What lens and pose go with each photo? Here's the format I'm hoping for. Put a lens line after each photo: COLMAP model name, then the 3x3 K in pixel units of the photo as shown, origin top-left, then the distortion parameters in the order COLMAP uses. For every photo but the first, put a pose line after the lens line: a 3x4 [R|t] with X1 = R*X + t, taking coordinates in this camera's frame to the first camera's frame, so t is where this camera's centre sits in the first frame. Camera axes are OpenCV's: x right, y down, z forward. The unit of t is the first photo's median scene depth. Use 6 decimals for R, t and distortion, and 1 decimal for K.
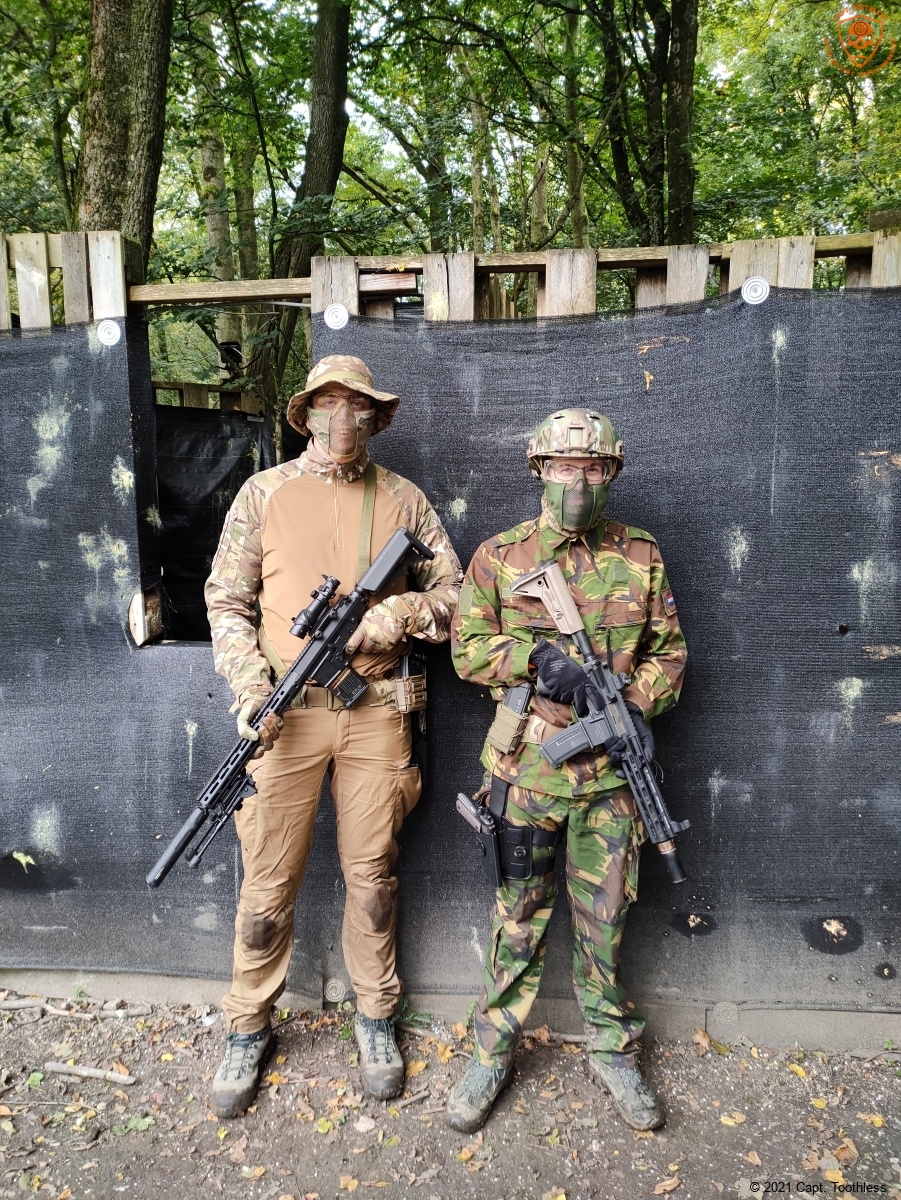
lens RADIAL K [[913.9, 0, 445.8], [0, 913.9, 598.8], [0, 0, 1]] dist [0.067007, -0.066889]
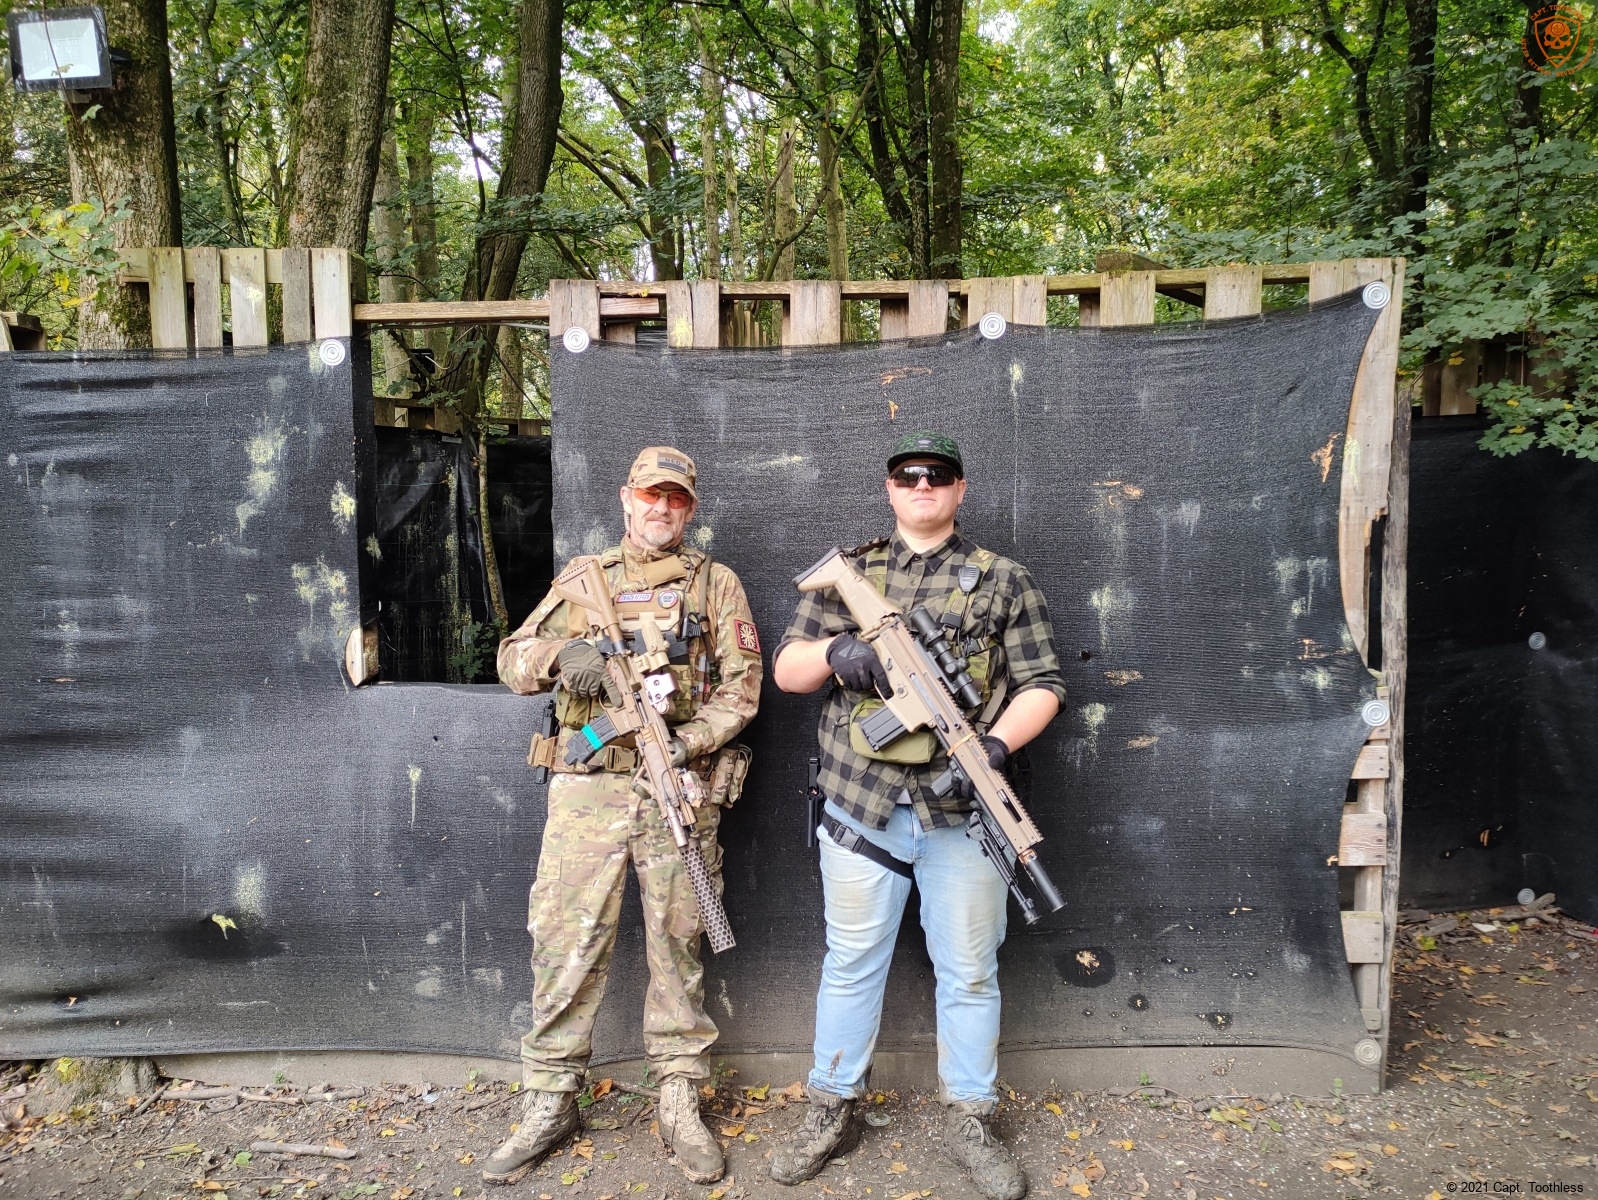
lens RADIAL K [[1217.7, 0, 798.9], [0, 1217.7, 602.1], [0, 0, 1]] dist [0.069515, -0.070905]
pose [[0.994247, -0.005023, 0.106991, -0.024633], [0.011415, 0.998180, -0.059210, 0.047431], [-0.106499, 0.060090, 0.992495, -0.285595]]
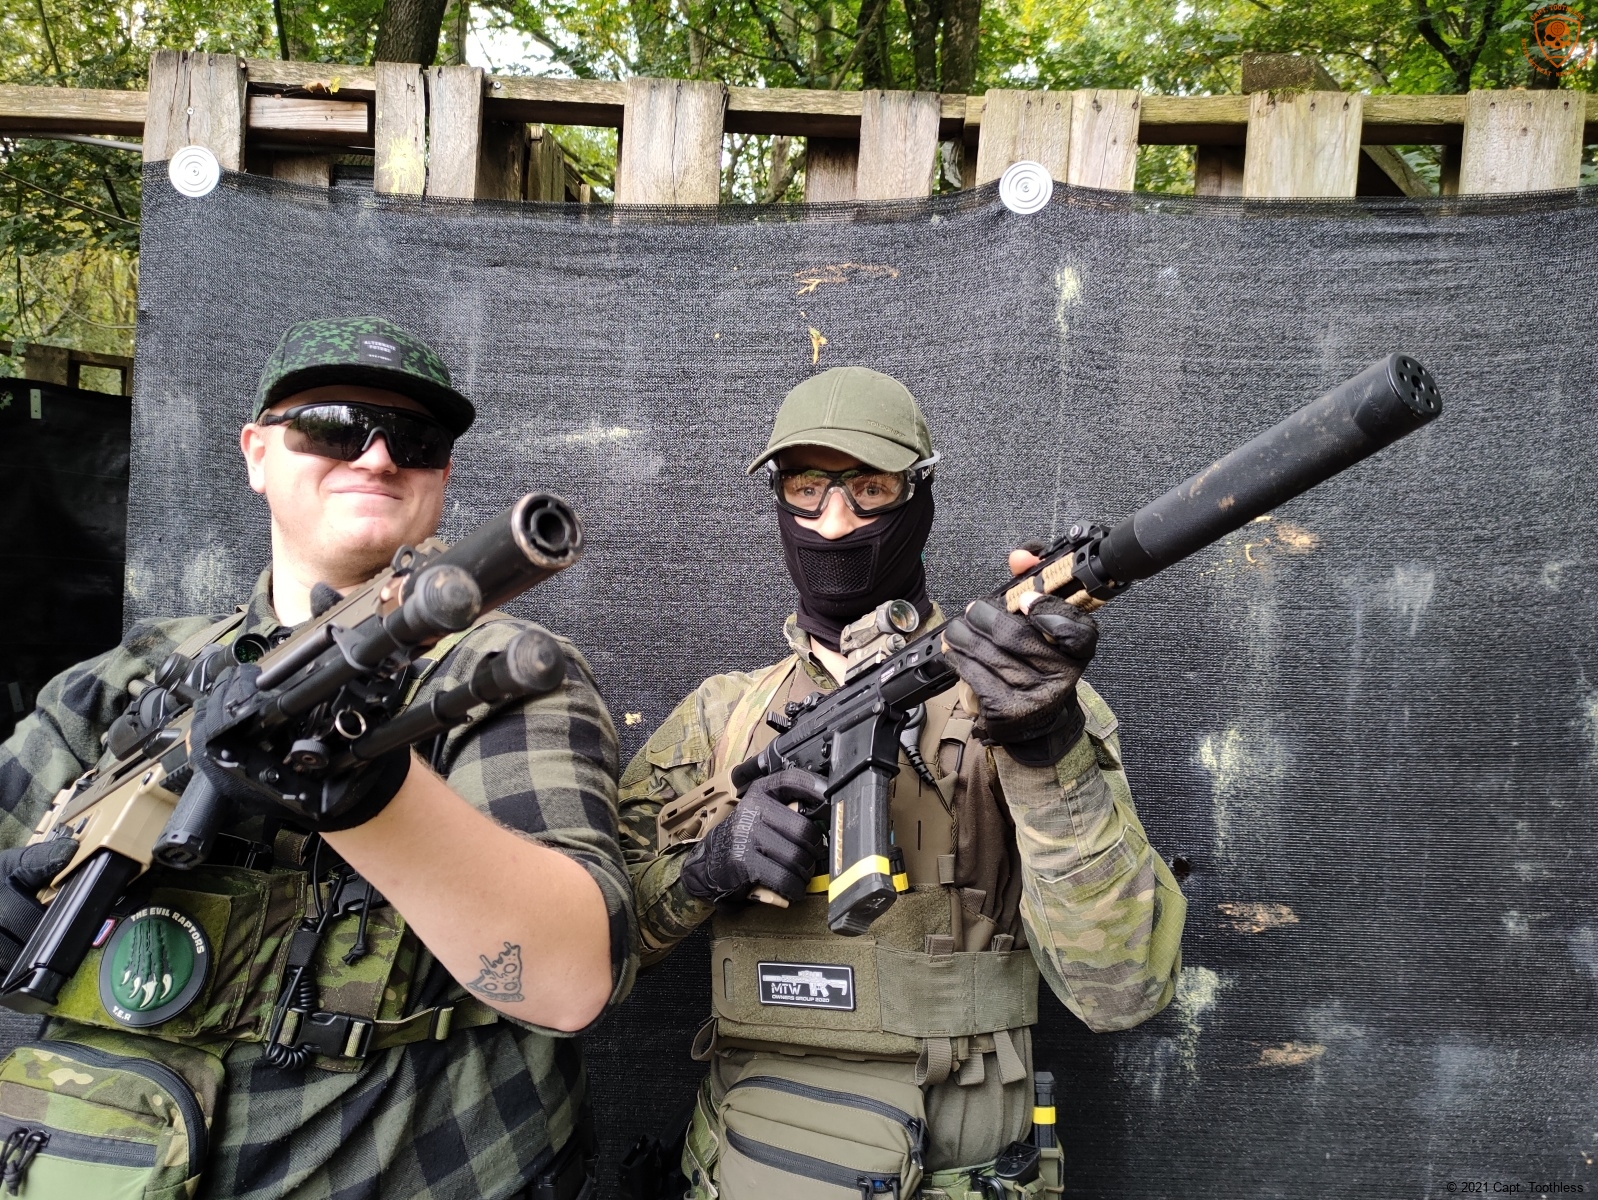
lens RADIAL K [[1218.8, 0, 789.8], [0, 1218.8, 601.2], [0, 0, 1]] dist [0.064989, -0.065040]
pose [[0.992778, 0.057873, 0.105084, 0.136164], [-0.047266, 0.993787, -0.100761, -0.030418], [-0.110263, 0.095066, 0.989346, 0.337462]]
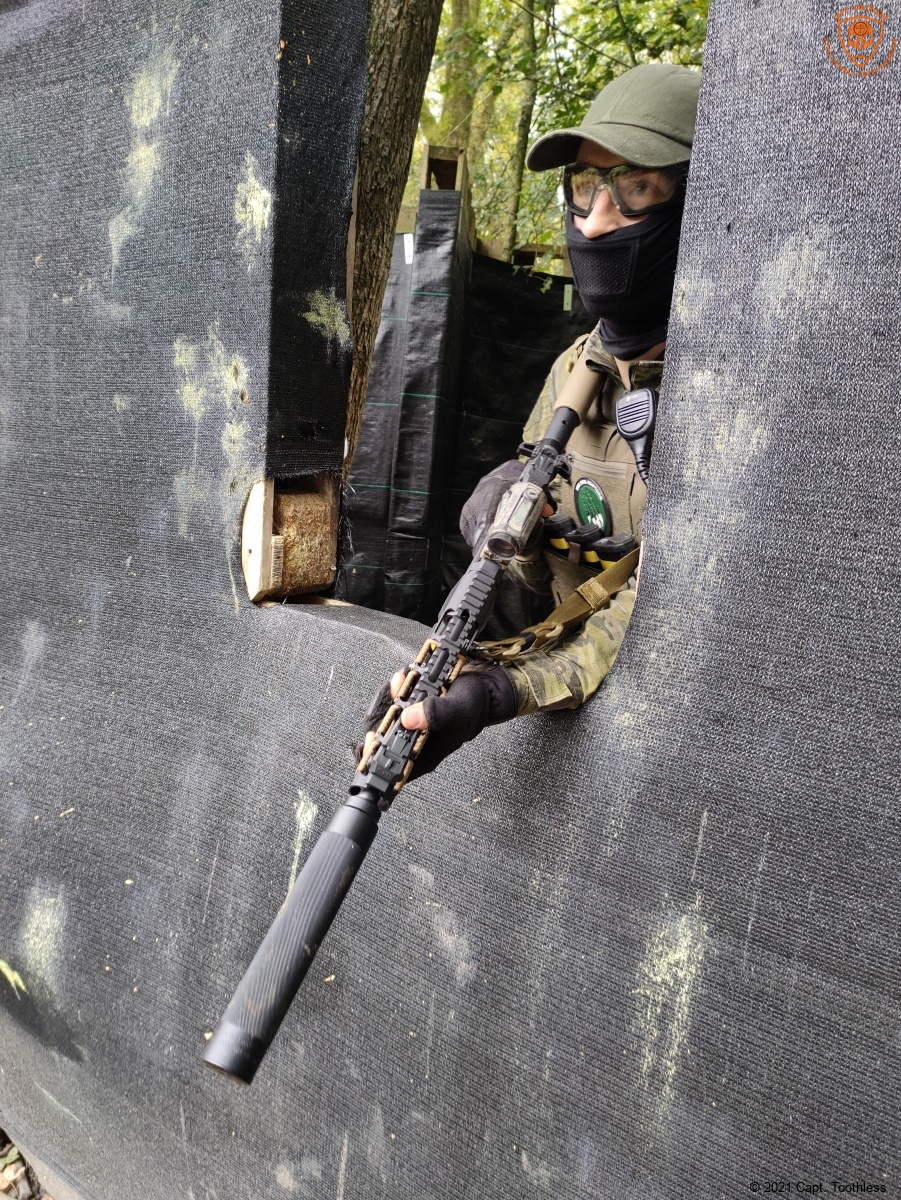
lens RADIAL K [[921.8, 0, 450.5], [0, 921.8, 600.0], [0, 0, 1]] dist [0.060605, -0.057919]
pose [[0.844399, 0.162600, -0.510442, -0.021859], [-0.157636, 0.986056, 0.053335, 0.012268], [0.511997, 0.035428, 0.858256, 0.691327]]
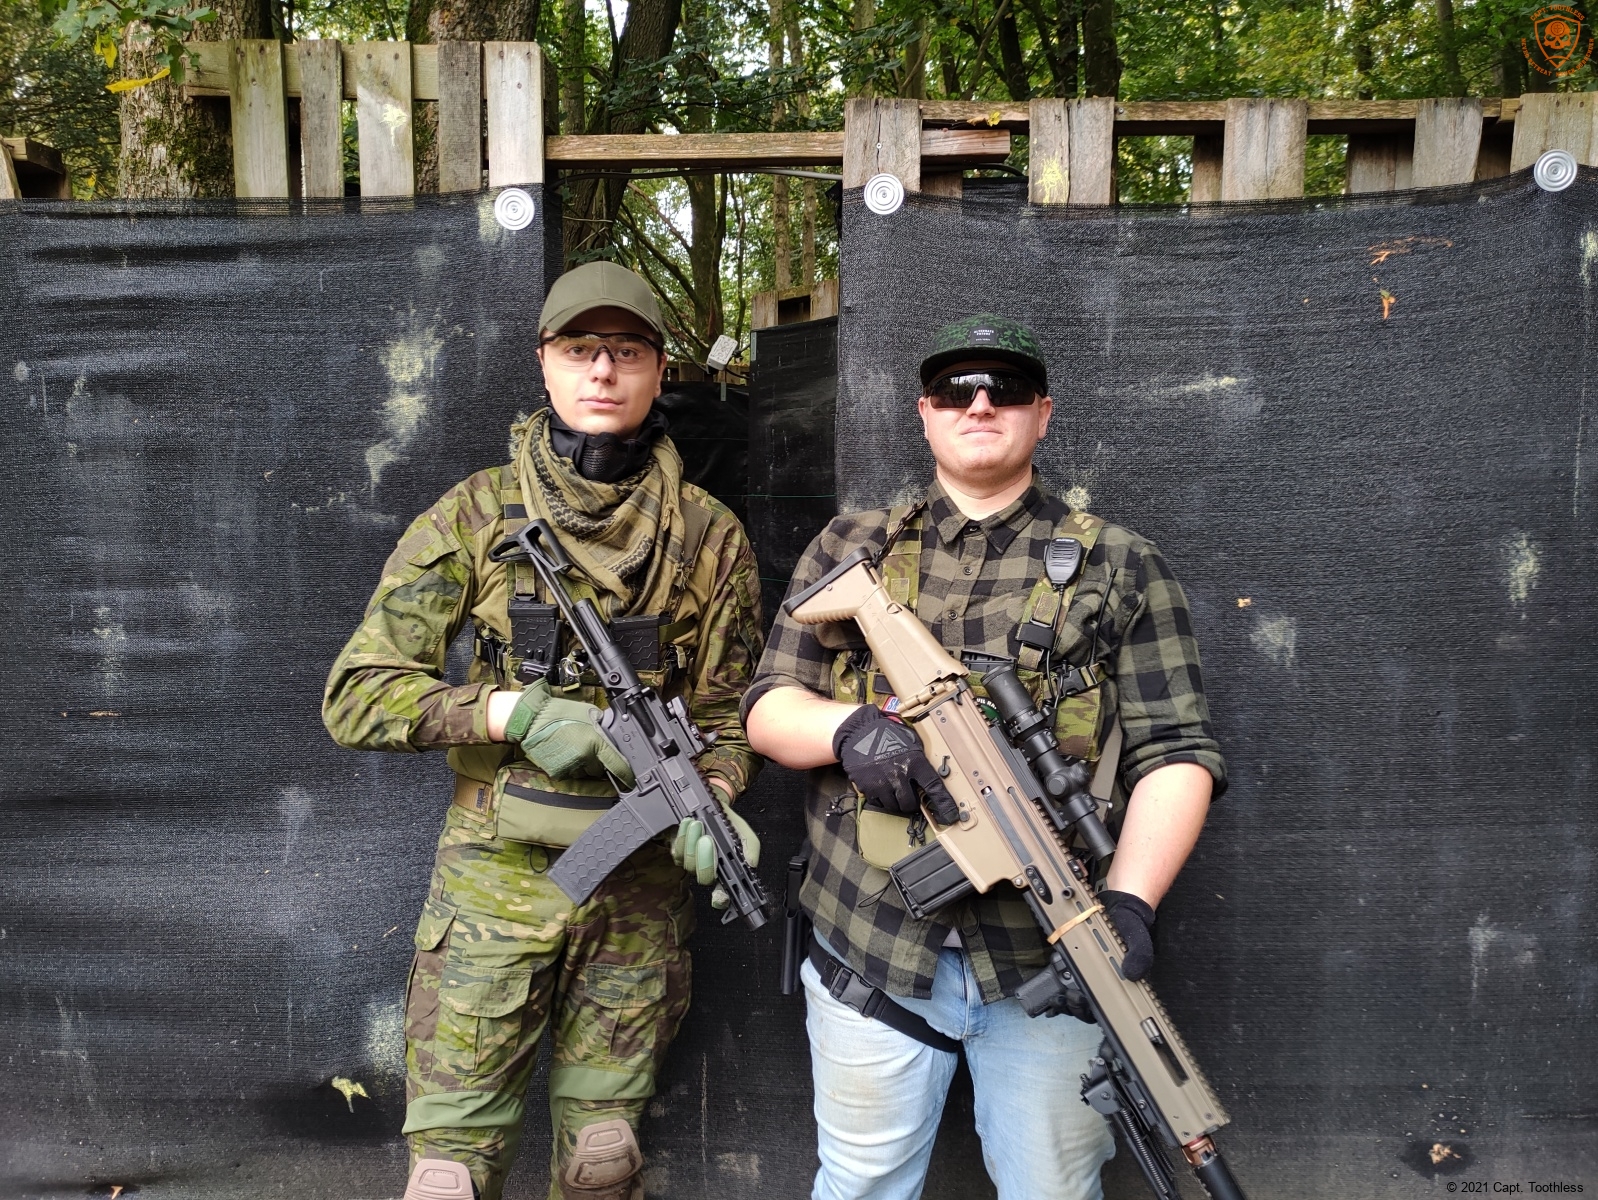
lens RADIAL K [[1227.5, 0, 799.4], [0, 1227.5, 606.1], [0, 0, 1]] dist [0.060605, -0.057919]
pose [[0.994827, 0.002468, 0.101552, -0.257972], [0.000572, 0.999553, -0.029900, -0.002554], [-0.101581, 0.029804, 0.994381, 0.178271]]
